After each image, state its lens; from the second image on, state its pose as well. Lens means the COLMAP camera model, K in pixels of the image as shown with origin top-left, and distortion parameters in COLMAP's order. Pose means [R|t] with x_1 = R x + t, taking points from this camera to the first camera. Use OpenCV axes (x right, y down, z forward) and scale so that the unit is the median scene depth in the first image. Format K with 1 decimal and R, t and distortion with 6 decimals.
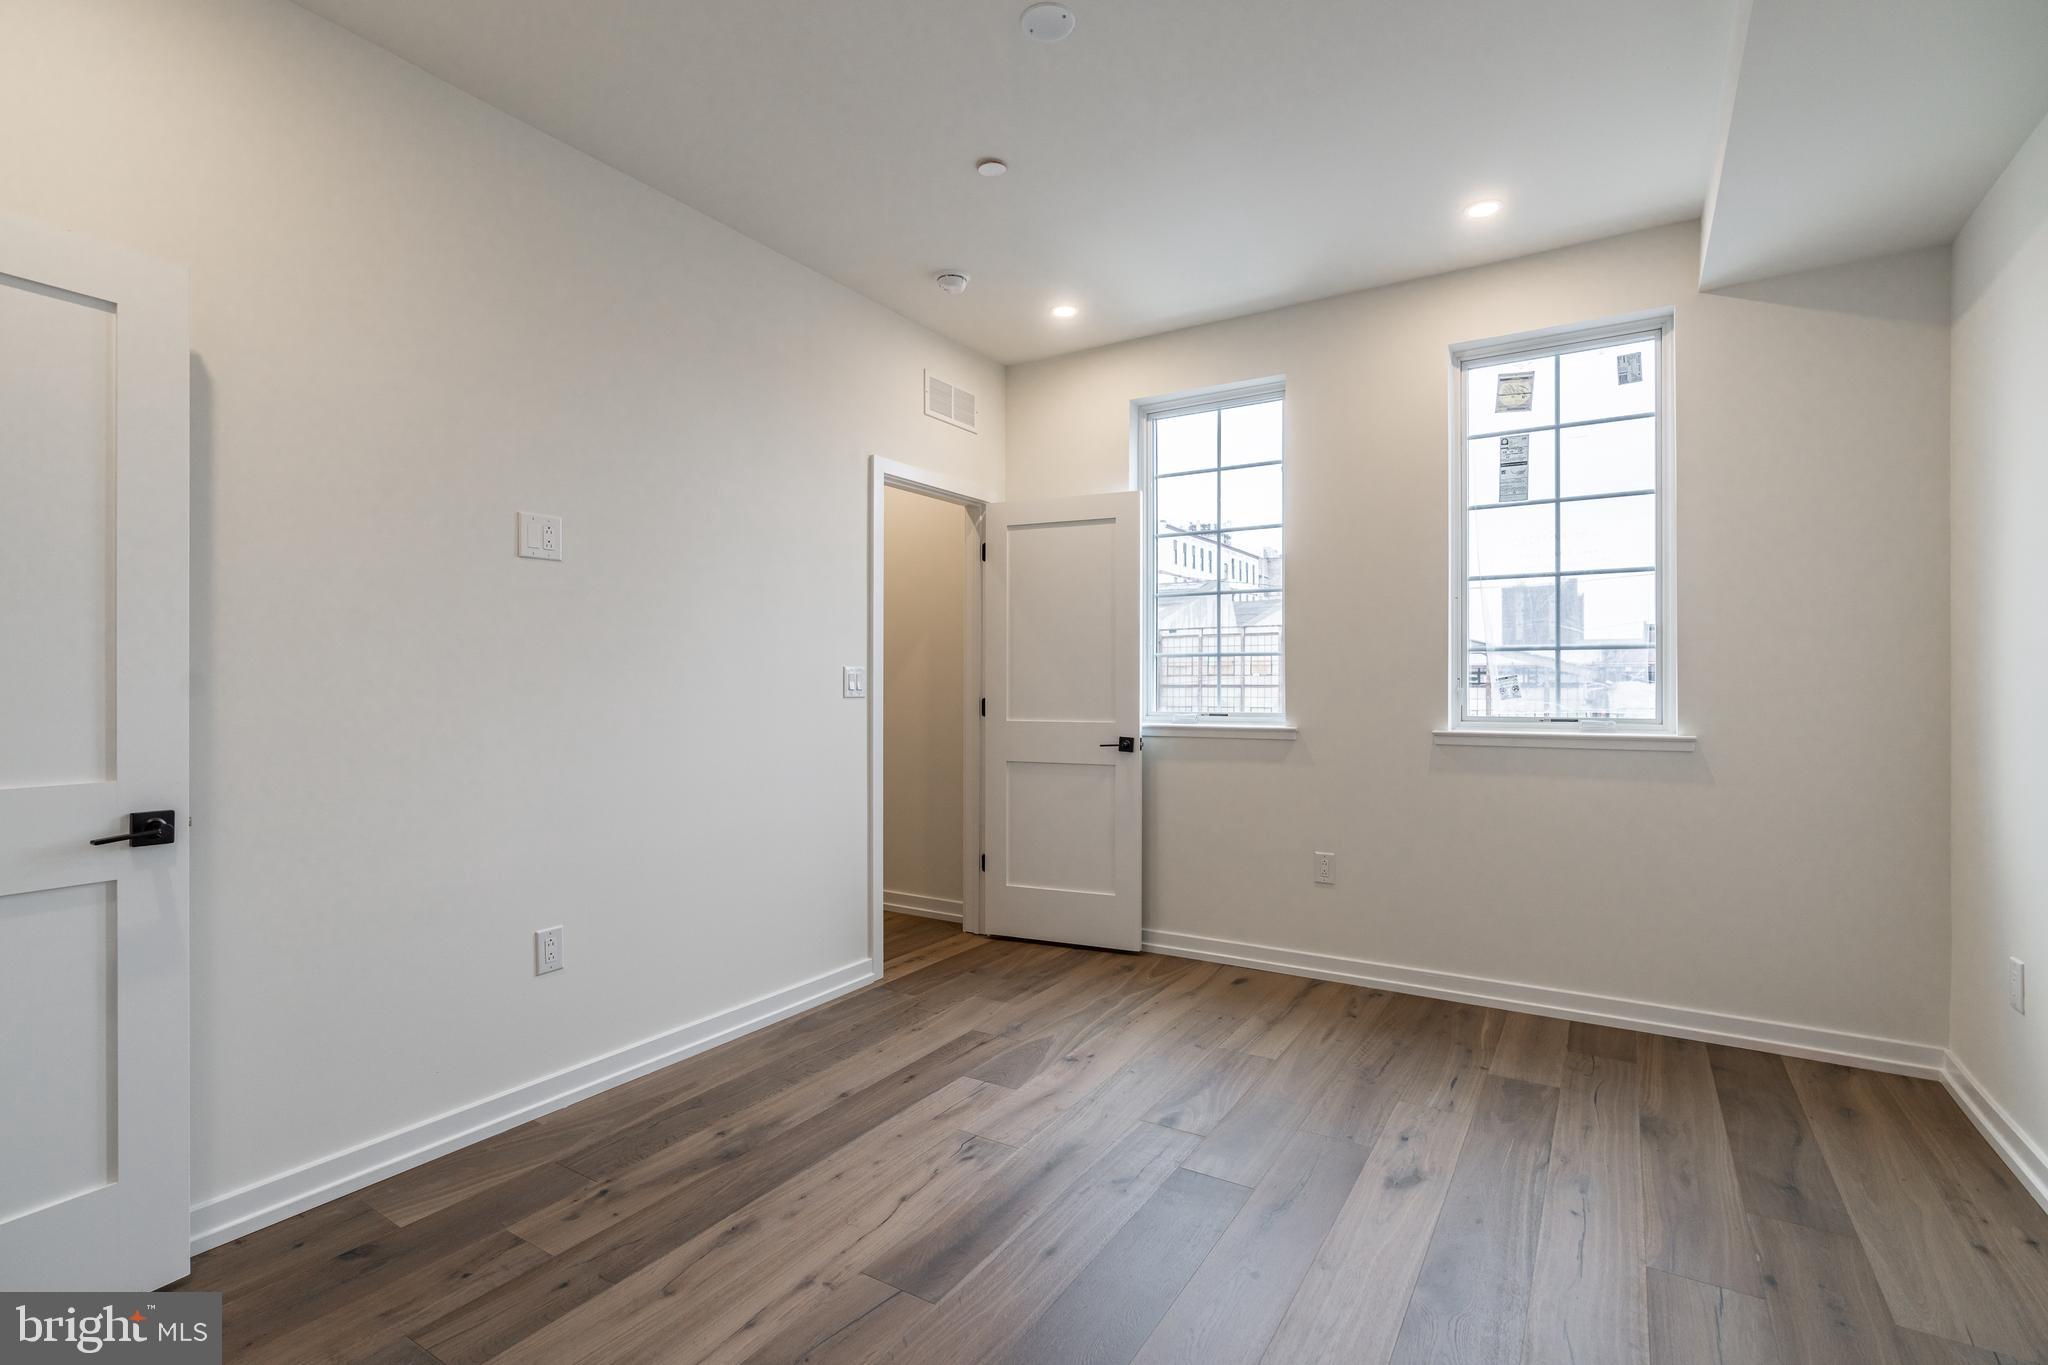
lens RADIAL K [[940.9, 0, 1041.5], [0, 940.9, 679.2], [0, 0, 1]] dist [-0.009590, 0.003143]
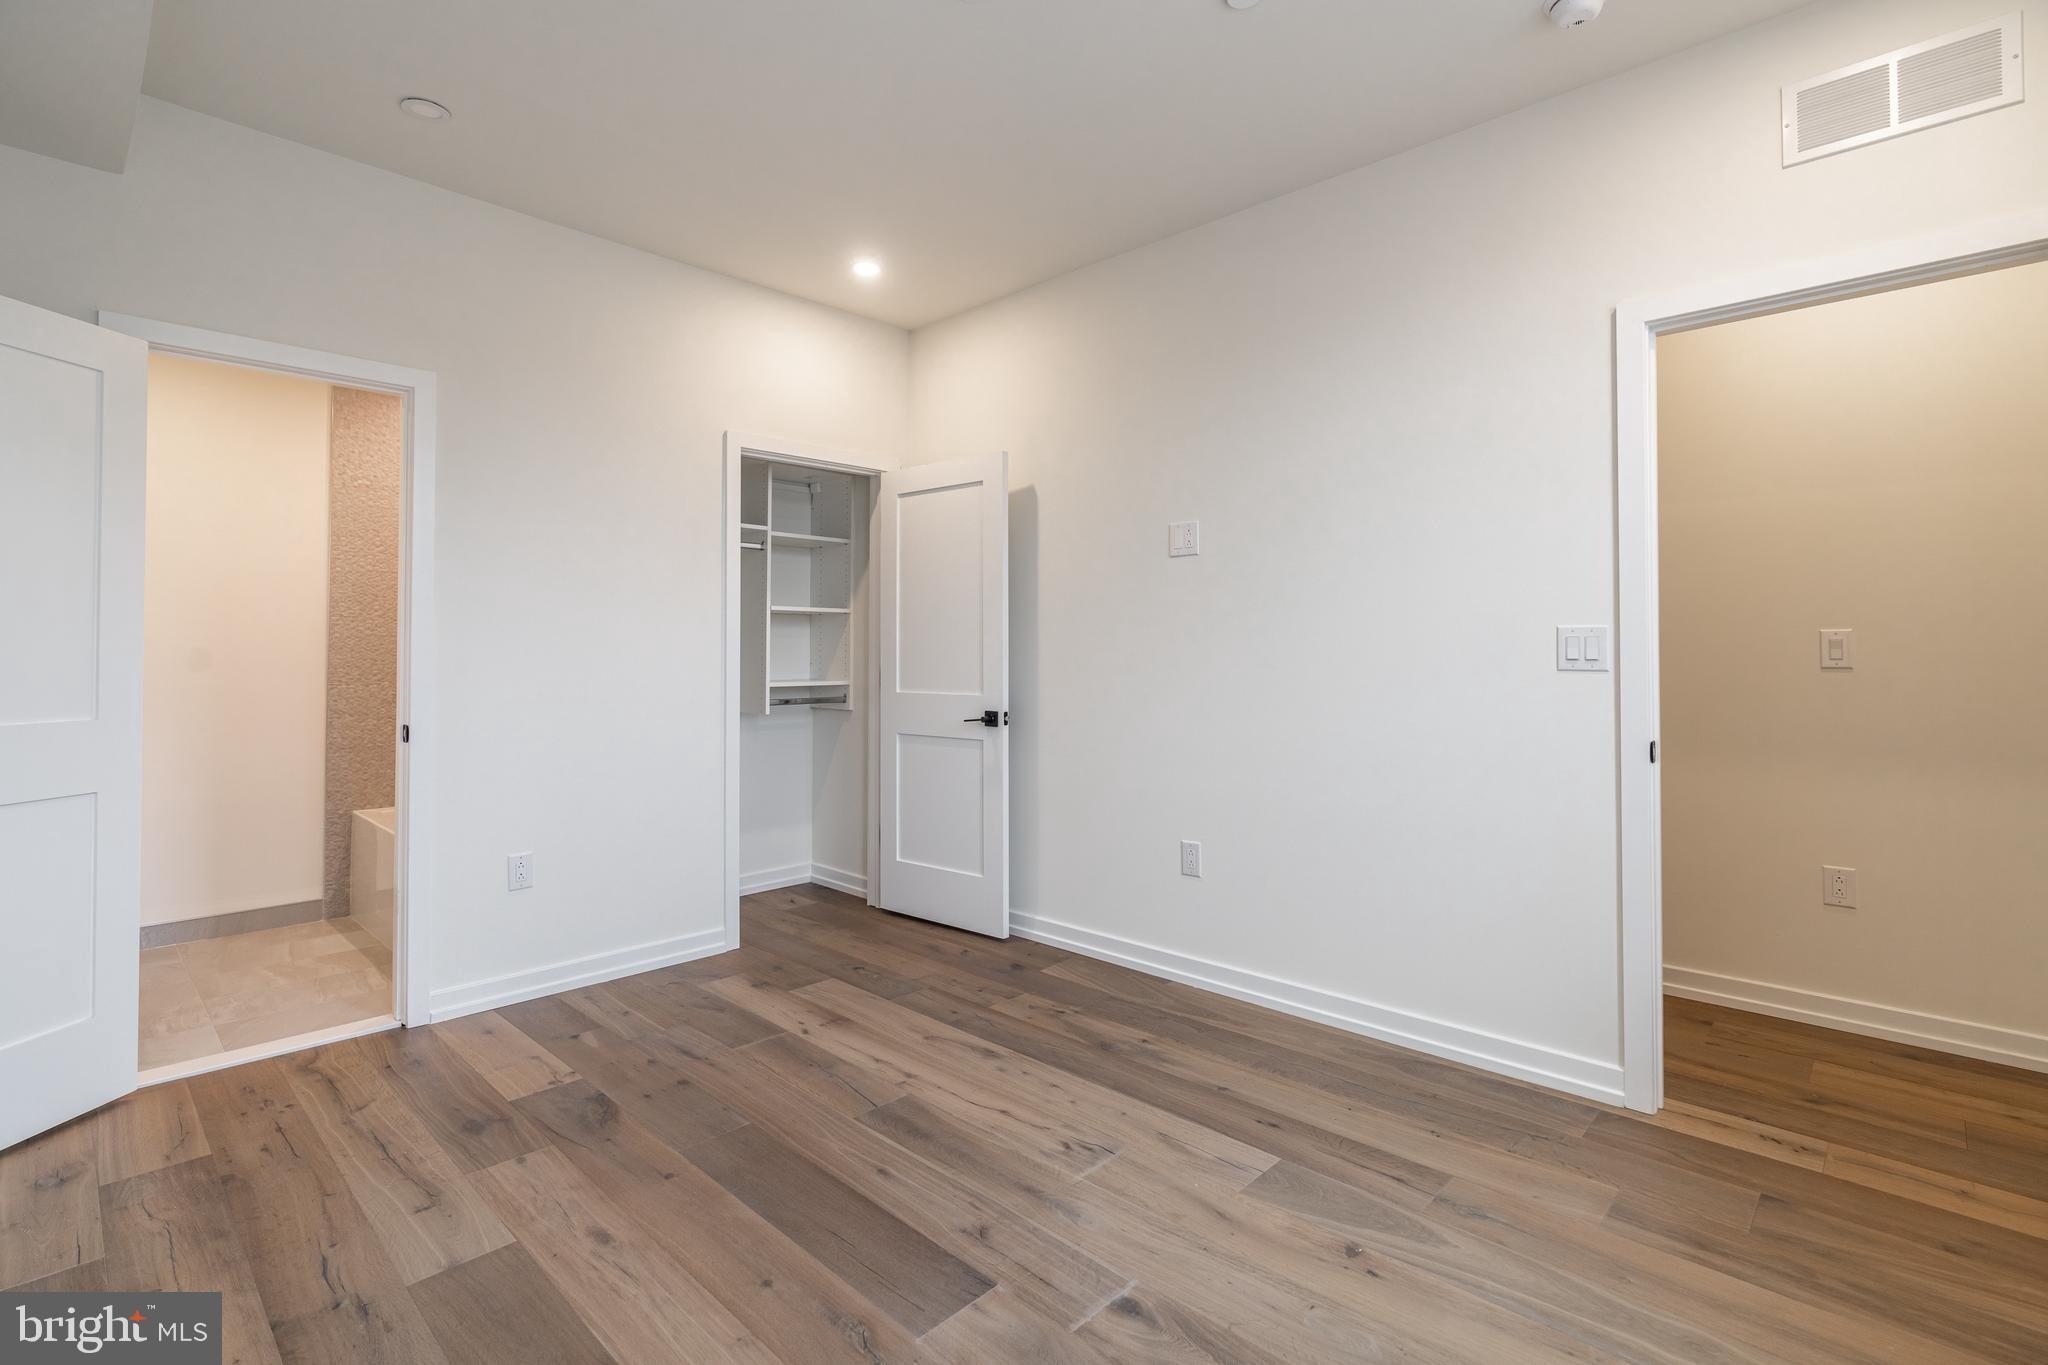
lens RADIAL K [[940.9, 0, 1004.4], [0, 940.9, 641.2], [0, 0, 1]] dist [-0.009590, 0.003143]
pose [[-0.217334, -0.012127, -0.976022, 0.747922], [0.004657, 0.999899, -0.013461, 0.008571], [0.976086, -0.007471, -0.217256, 0.984838]]
